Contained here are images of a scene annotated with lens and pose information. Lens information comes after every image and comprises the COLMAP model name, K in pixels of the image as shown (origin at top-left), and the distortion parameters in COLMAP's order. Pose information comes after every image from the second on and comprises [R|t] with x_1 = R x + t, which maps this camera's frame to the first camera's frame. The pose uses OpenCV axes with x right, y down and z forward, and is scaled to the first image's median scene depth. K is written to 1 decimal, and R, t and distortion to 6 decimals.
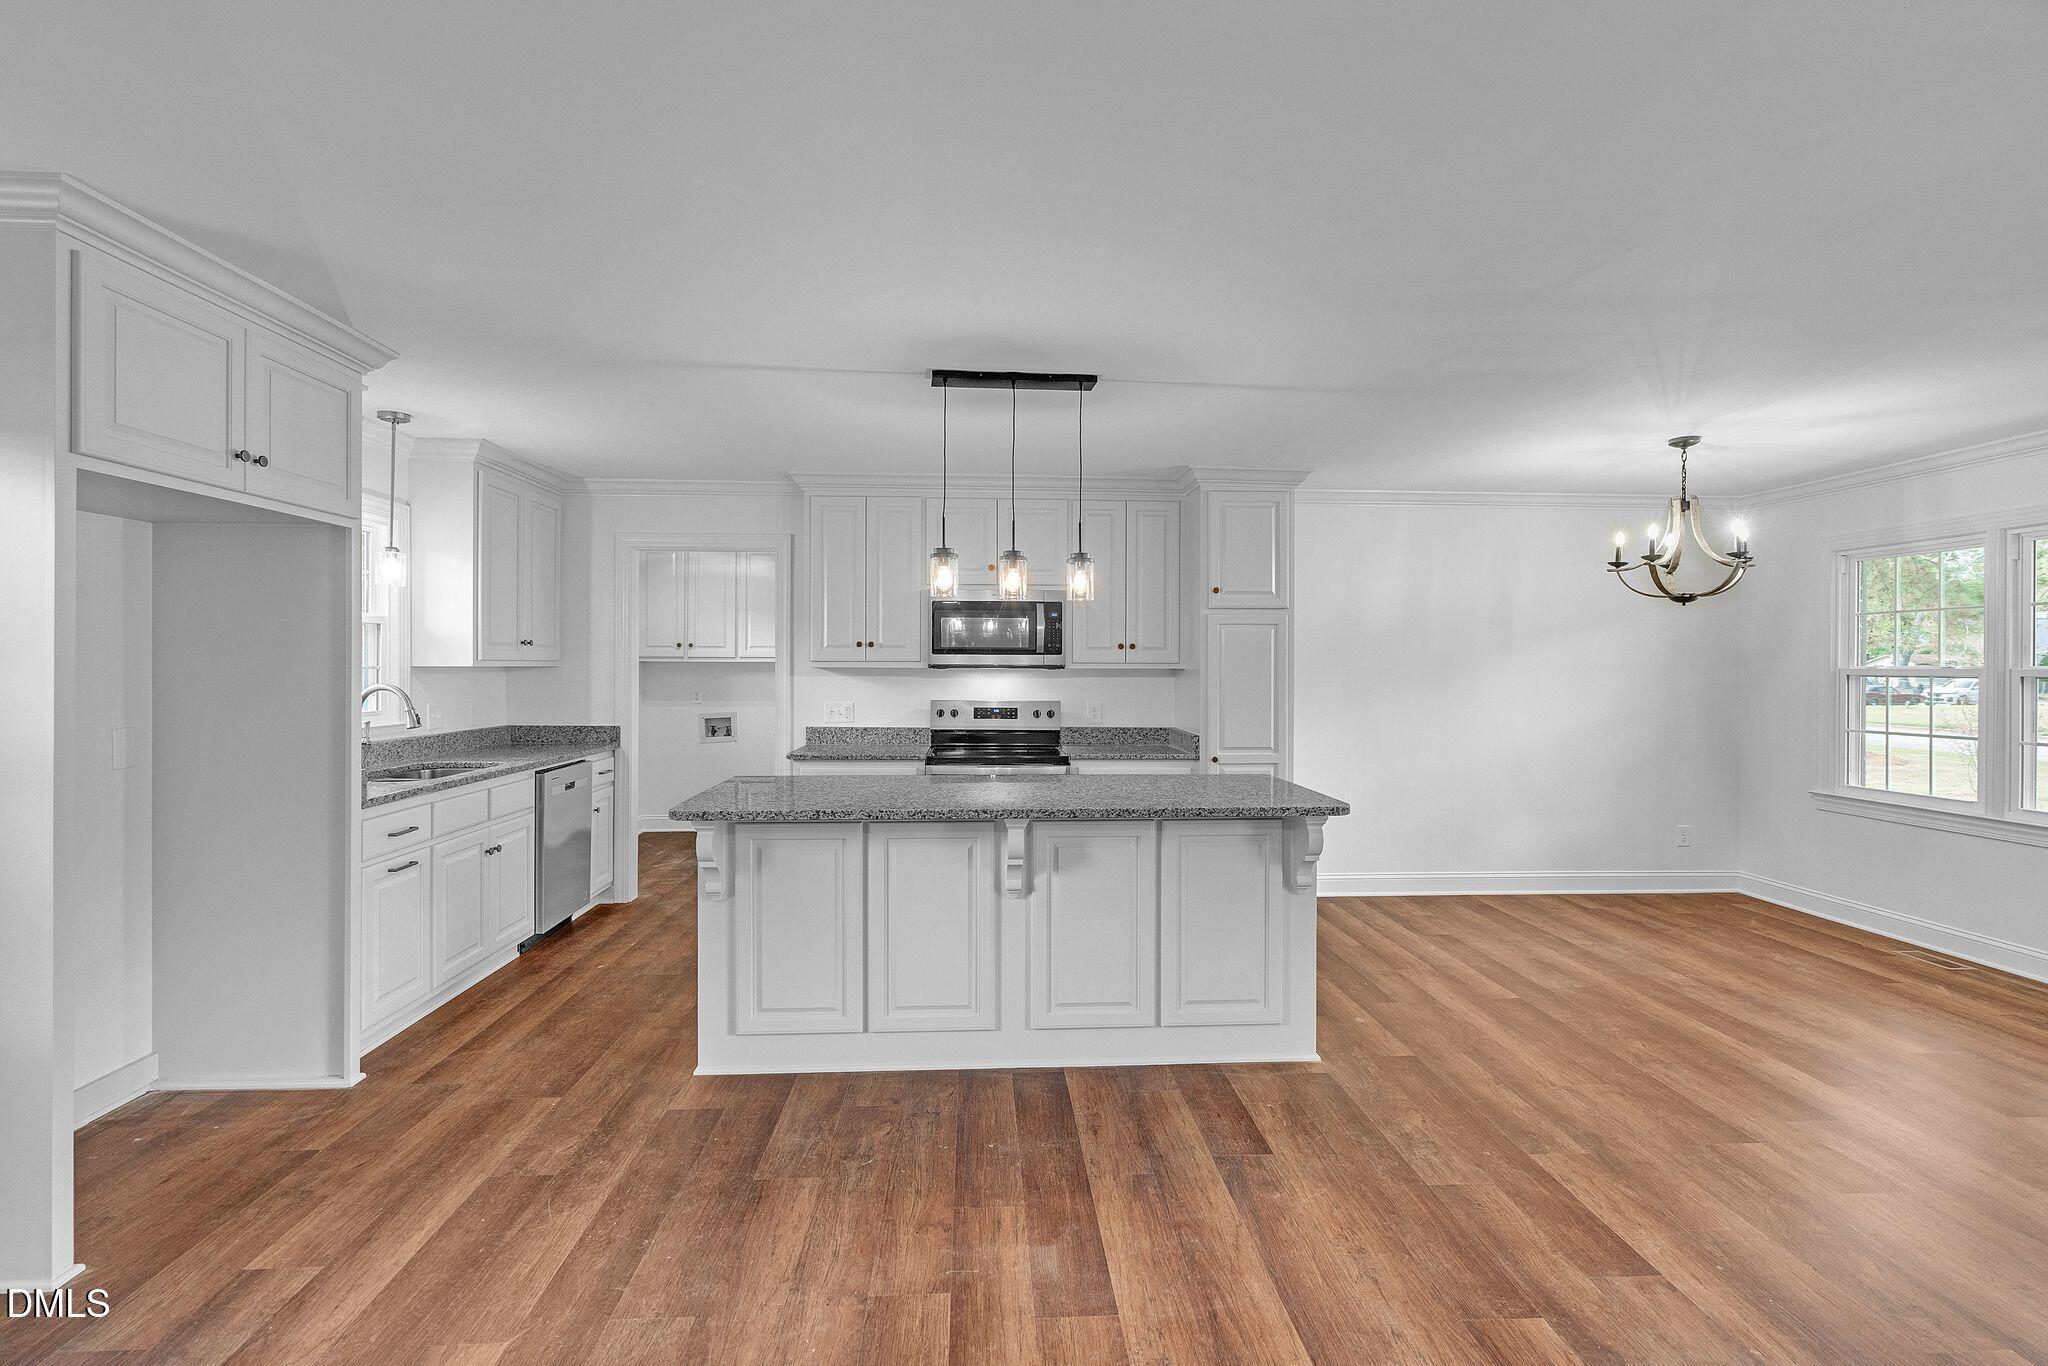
lens RADIAL K [[962.4, 0, 1024.1], [0, 962.4, 664.6], [0, 0, 1]] dist [-0.001229, 0.000937]
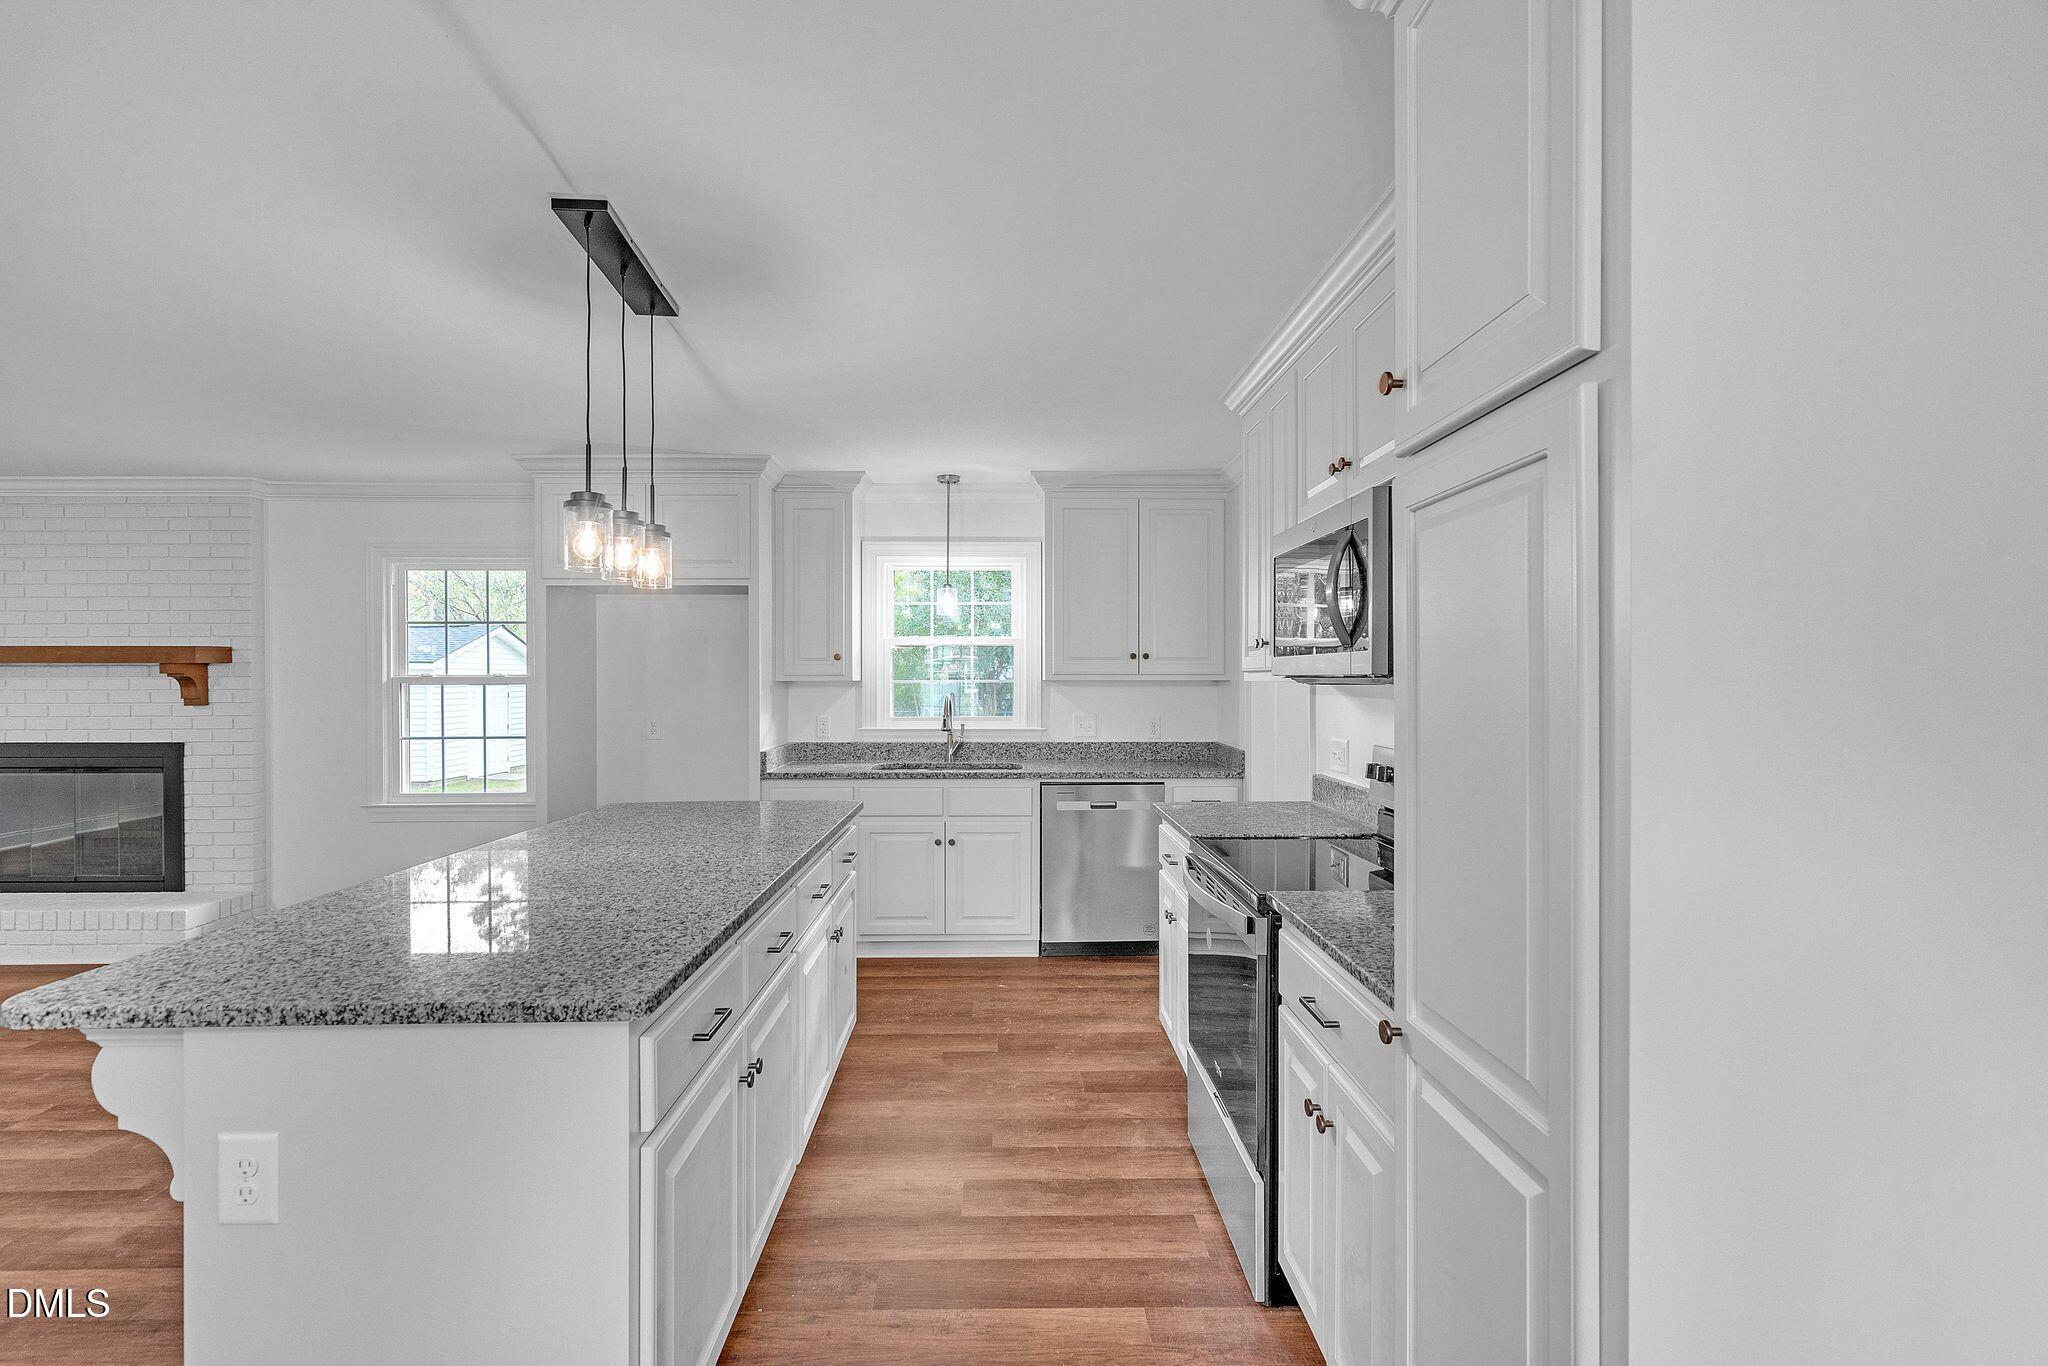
lens RADIAL K [[956.3, 0, 1024.0], [0, 956.3, 683.0], [0, 0, 1]] dist [-0.002550, -0.000294]
pose [[-0.033743, 0.000644, -0.999430, 0.486772], [0.001158, 0.999999, 0.000605, 0.004042], [0.999430, -0.001137, -0.033744, 0.964045]]
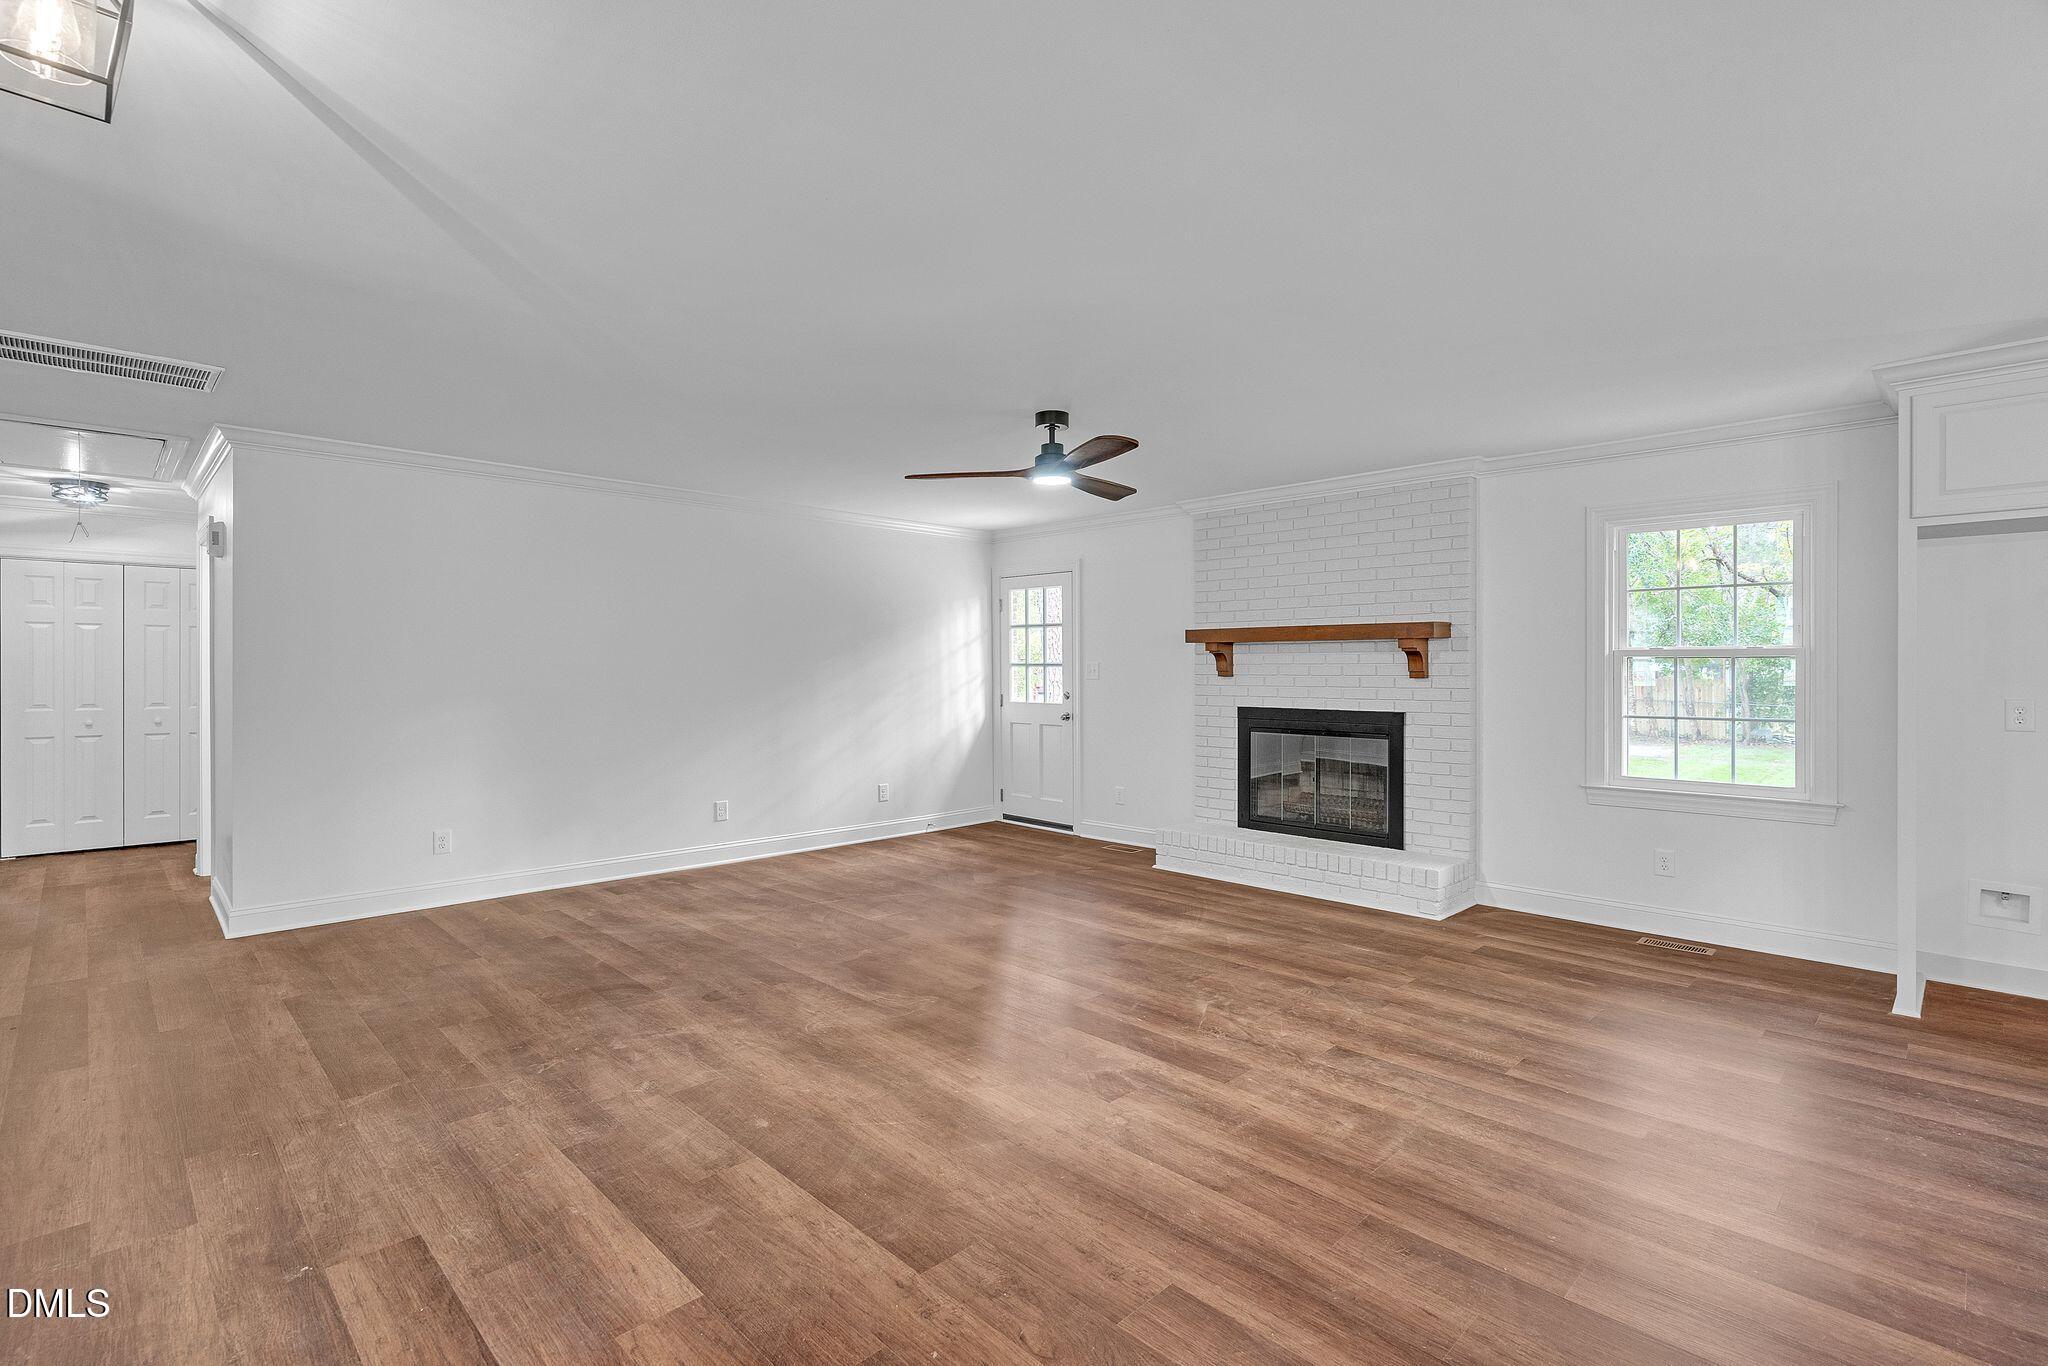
lens RADIAL K [[949.5, 0, 1012.8], [0, 949.5, 673.7], [0, 0, 1]] dist [-0.003249, 0.000504]
pose [[-0.753671, 0.000035, -0.657252, 0.564299], [-0.002646, 0.999992, 0.003087, 0.020807], [0.657247, 0.004065, -0.753664, 0.548012]]
